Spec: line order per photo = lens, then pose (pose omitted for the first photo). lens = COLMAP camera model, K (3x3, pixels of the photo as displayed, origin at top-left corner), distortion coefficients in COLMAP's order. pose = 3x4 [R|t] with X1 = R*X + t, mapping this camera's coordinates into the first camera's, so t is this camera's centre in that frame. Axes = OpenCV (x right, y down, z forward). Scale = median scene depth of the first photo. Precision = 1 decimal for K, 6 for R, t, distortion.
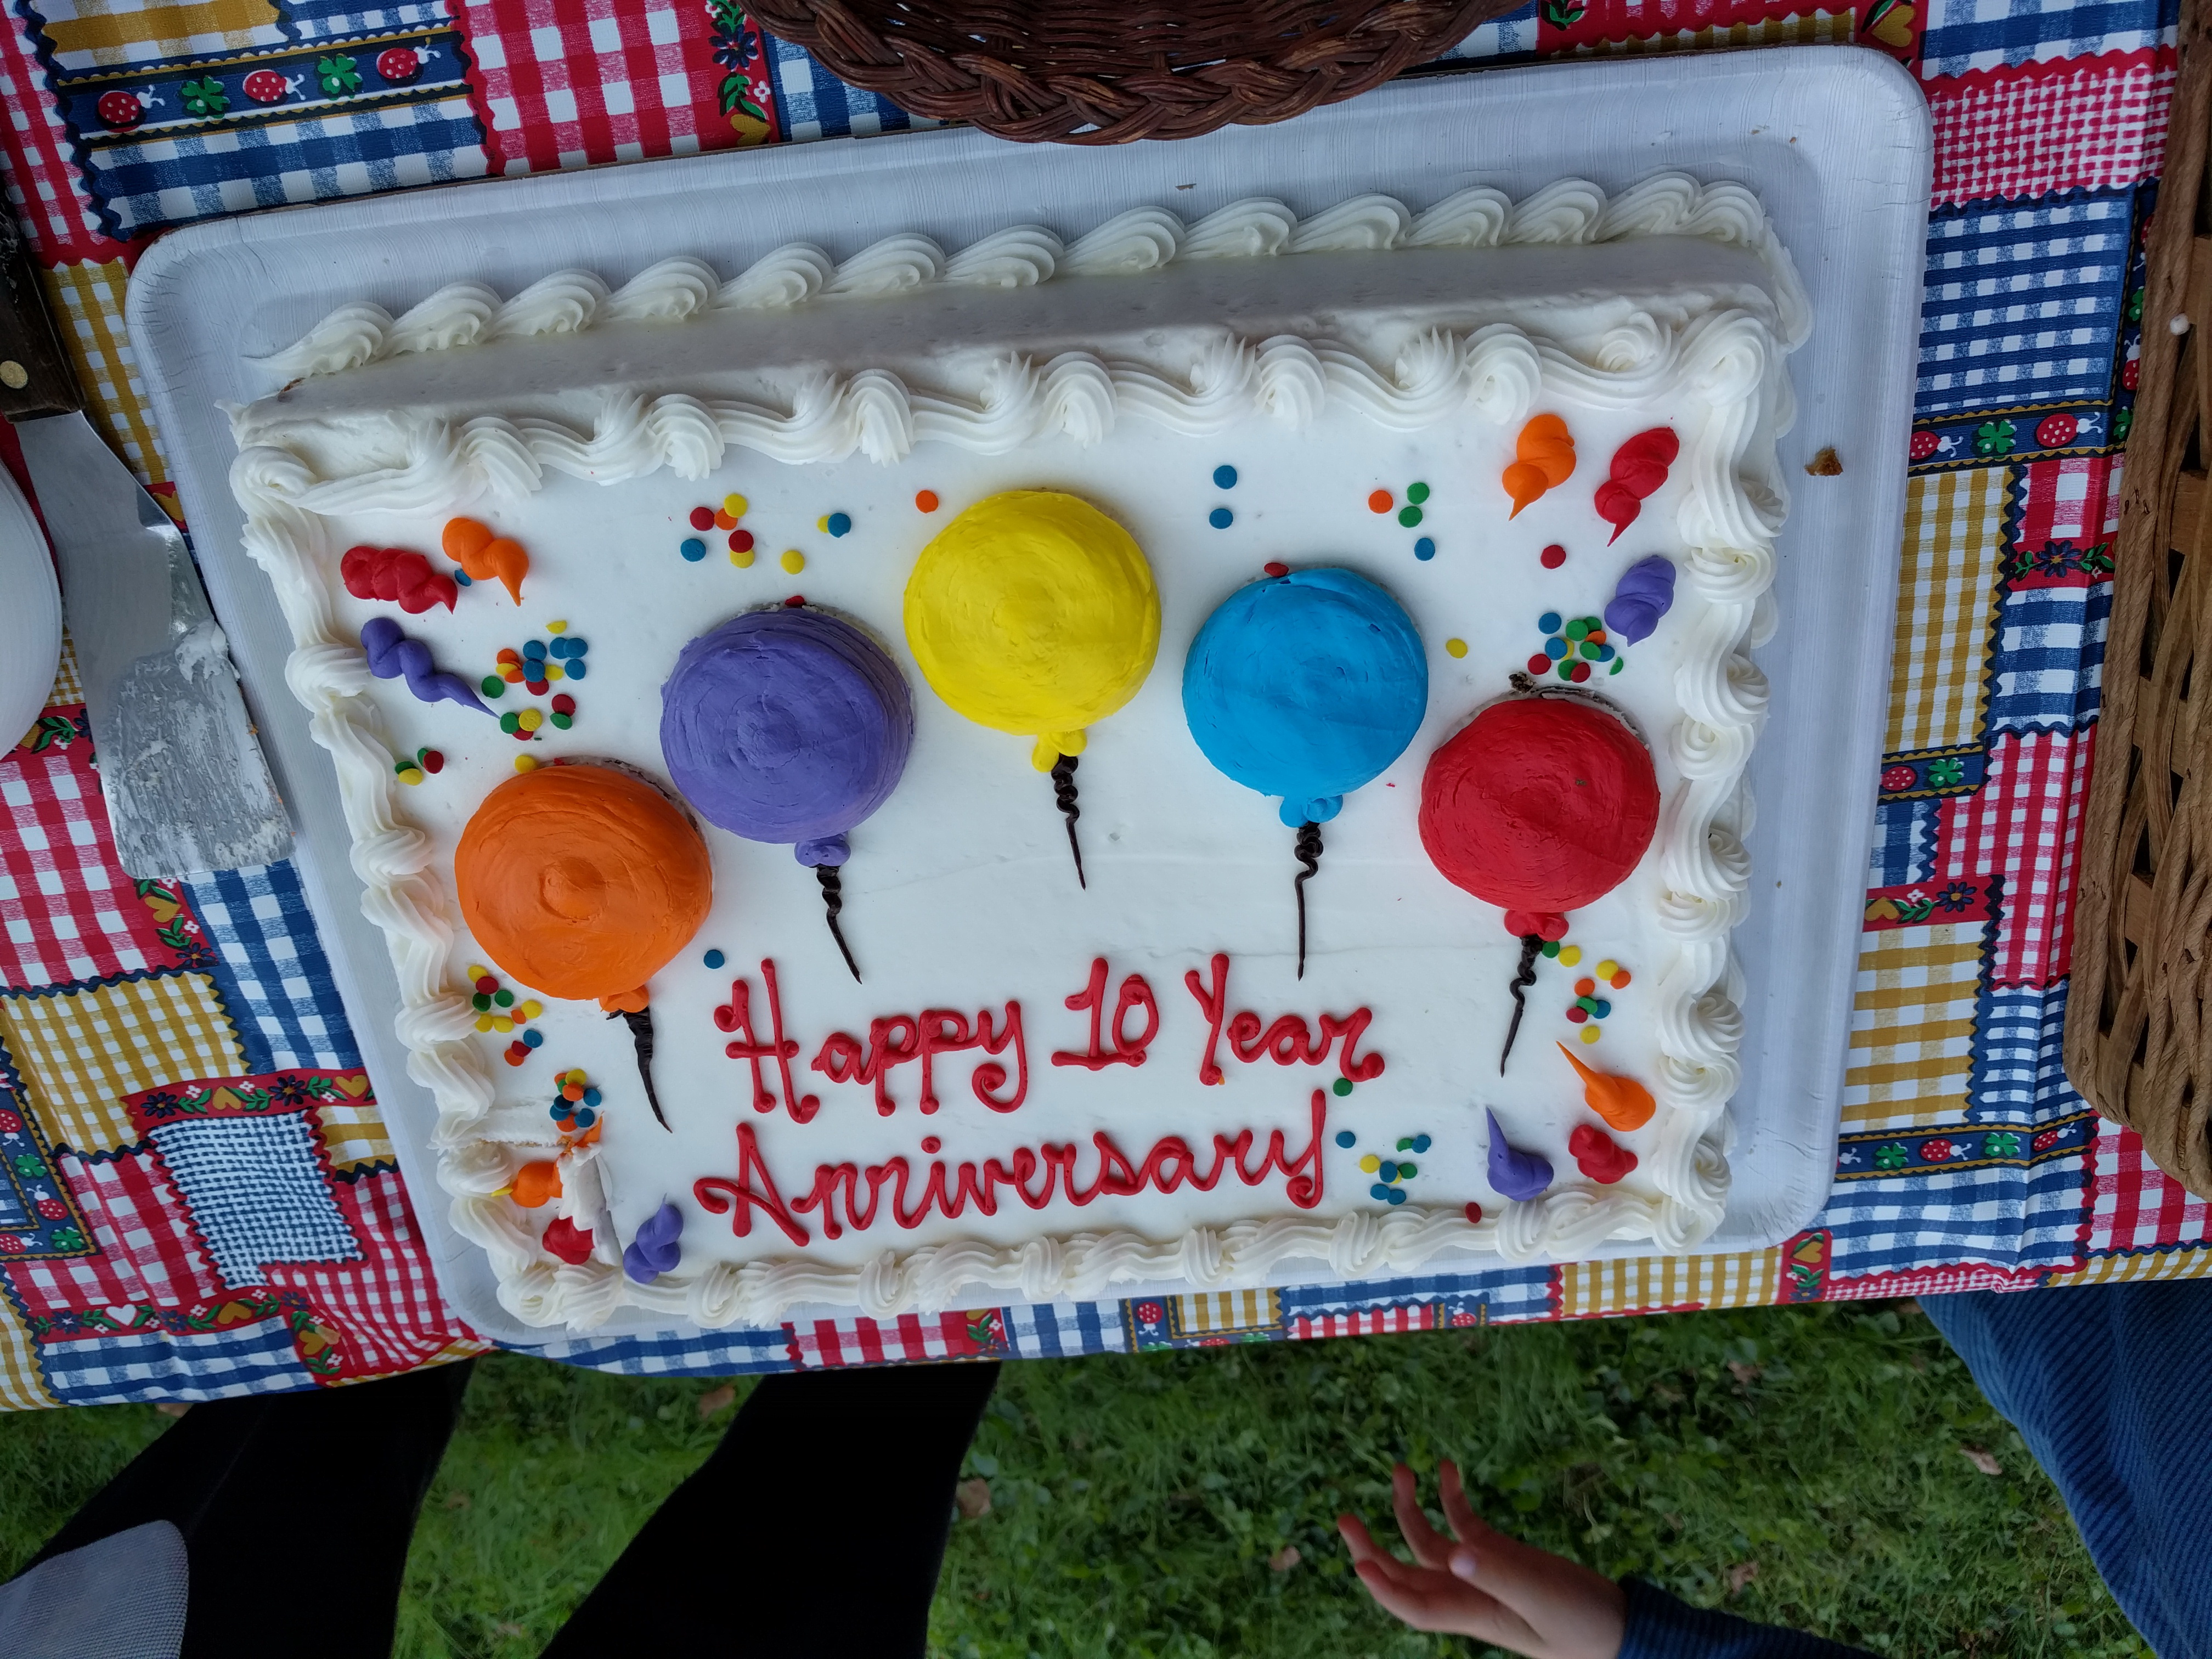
lens RADIAL K [[1624.5, 0, 1107.8], [0, 1624.5, 793.2], [0, 0, 1]] dist [-0.021065, 0.029311]
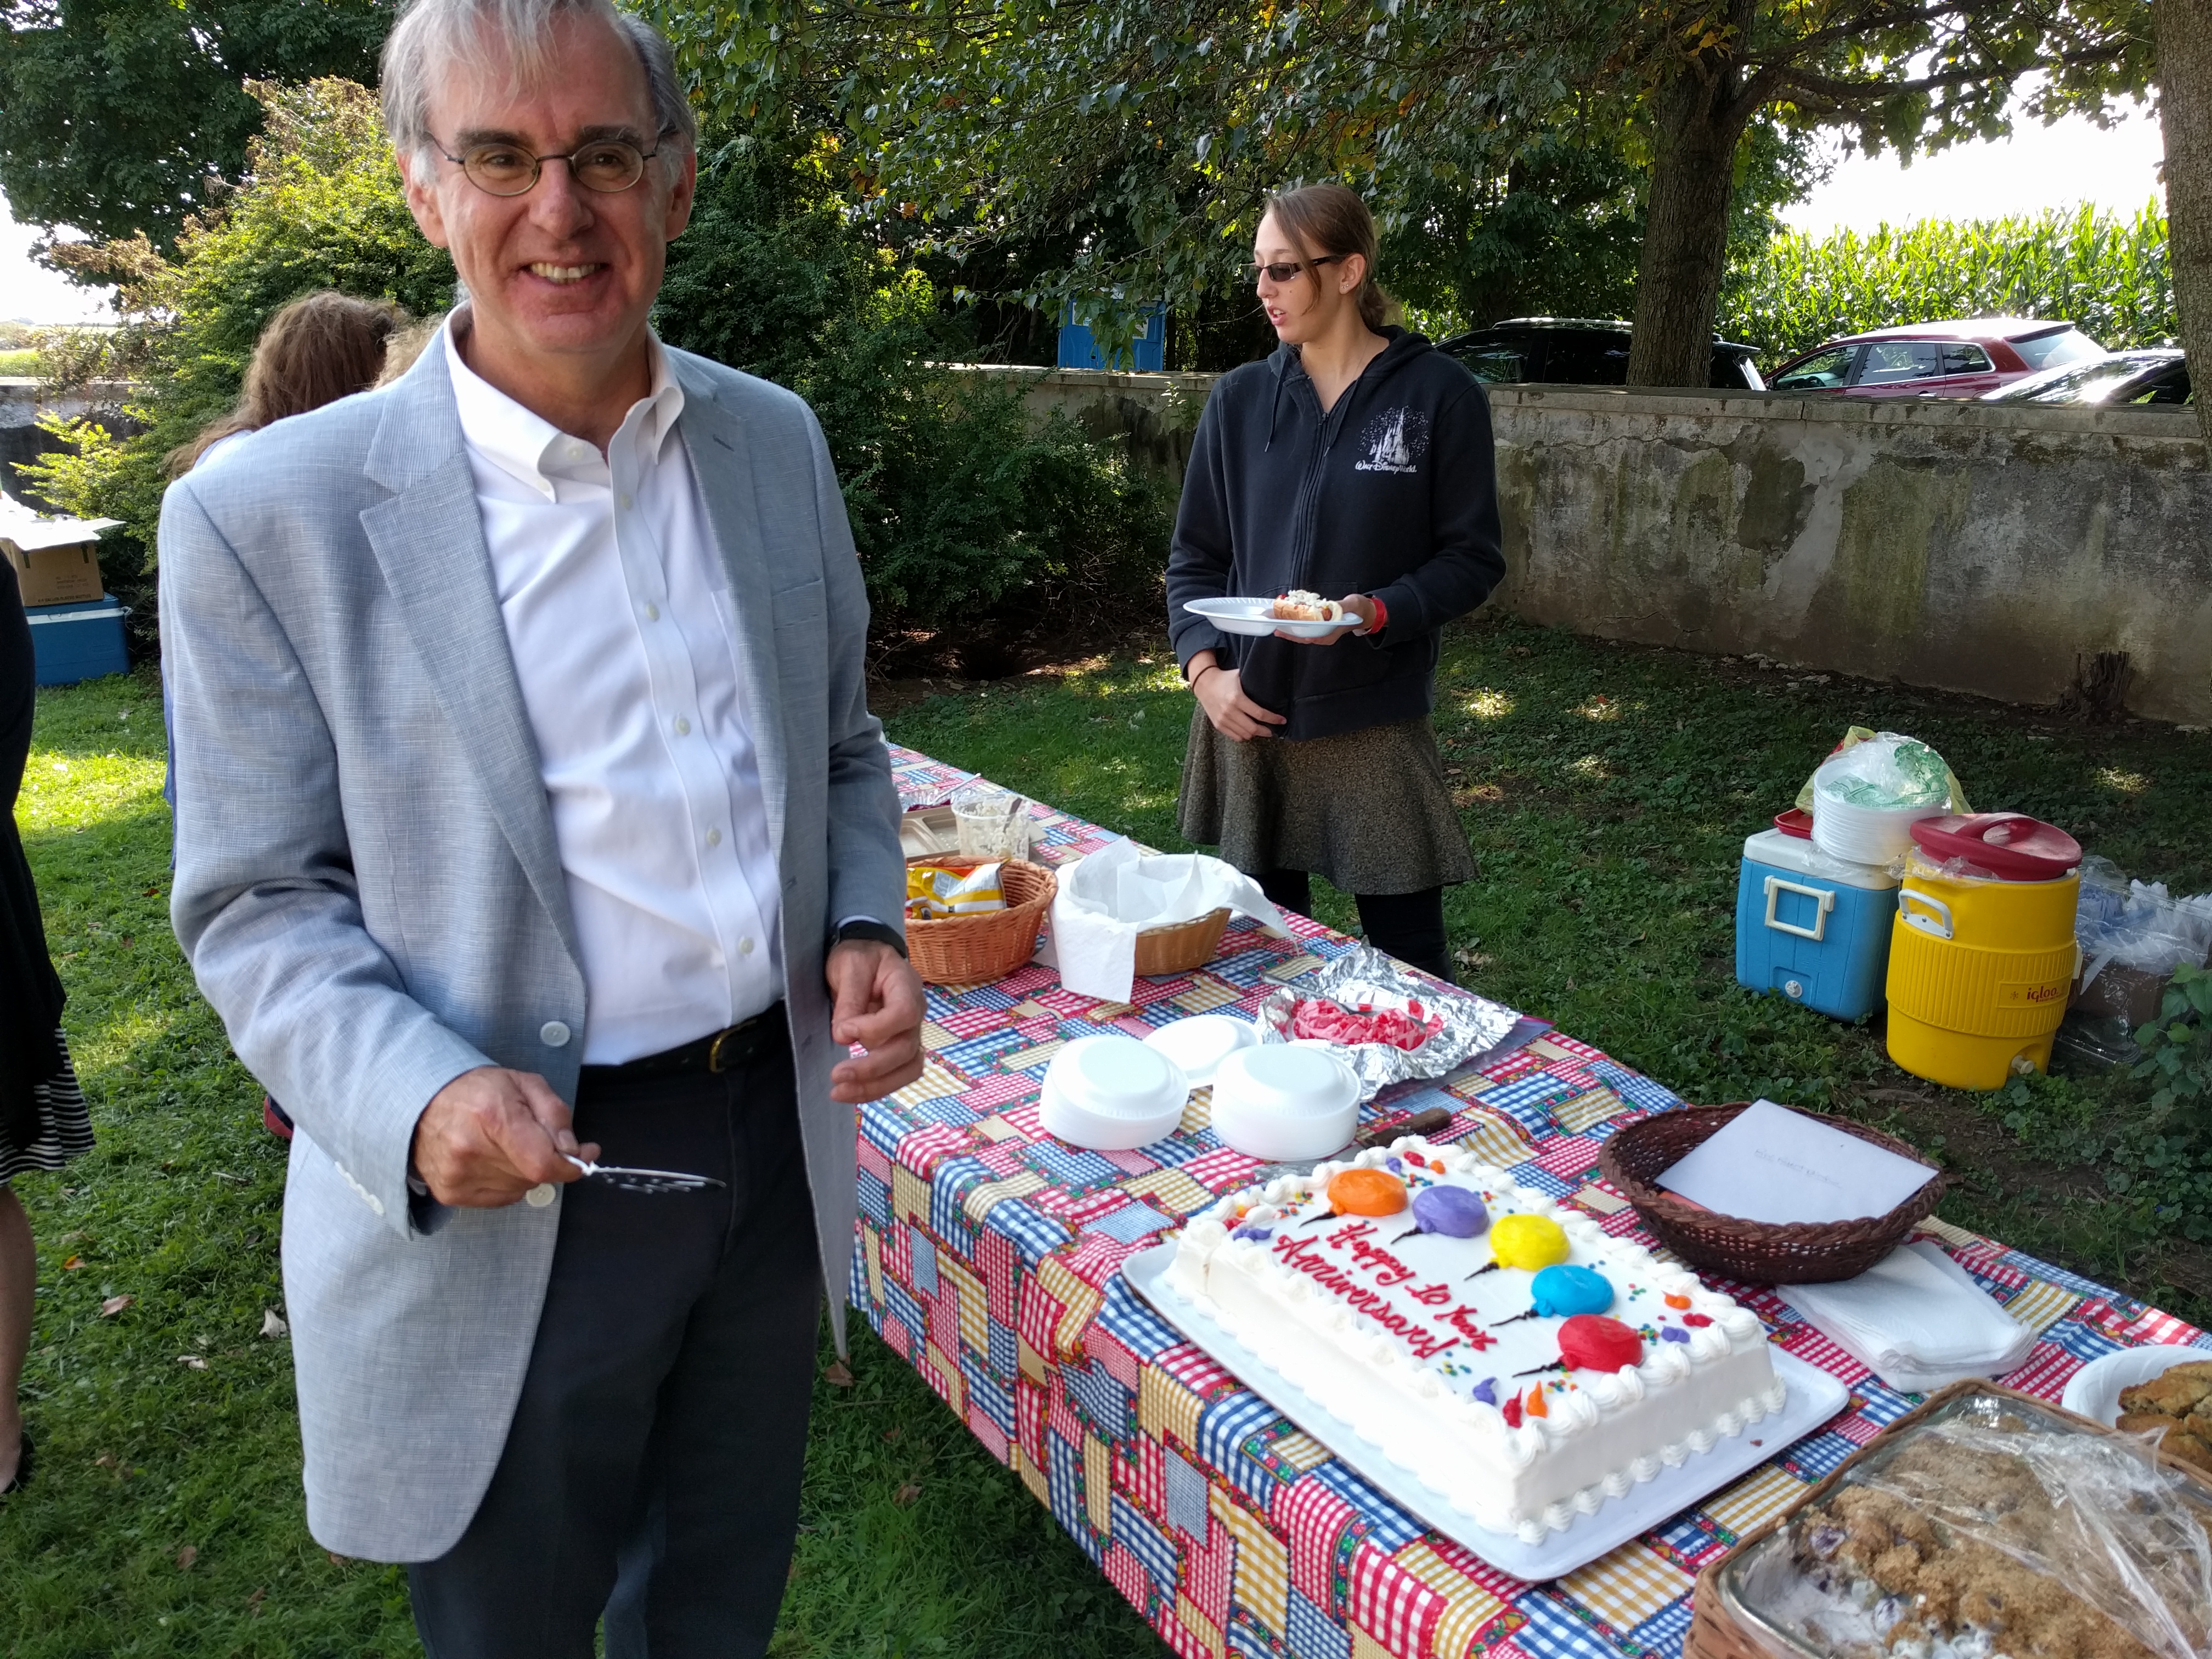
lens RADIAL K [[1624.5, 0, 1107.8], [0, 1624.5, 793.2], [0, 0, 1]] dist [-0.021065, 0.029311]
pose [[0.478968, 0.237585, -0.845070, 1.887823], [-0.799187, -0.280248, -0.531752, 2.310785], [-0.363165, 0.930062, 0.055646, 0.248370]]
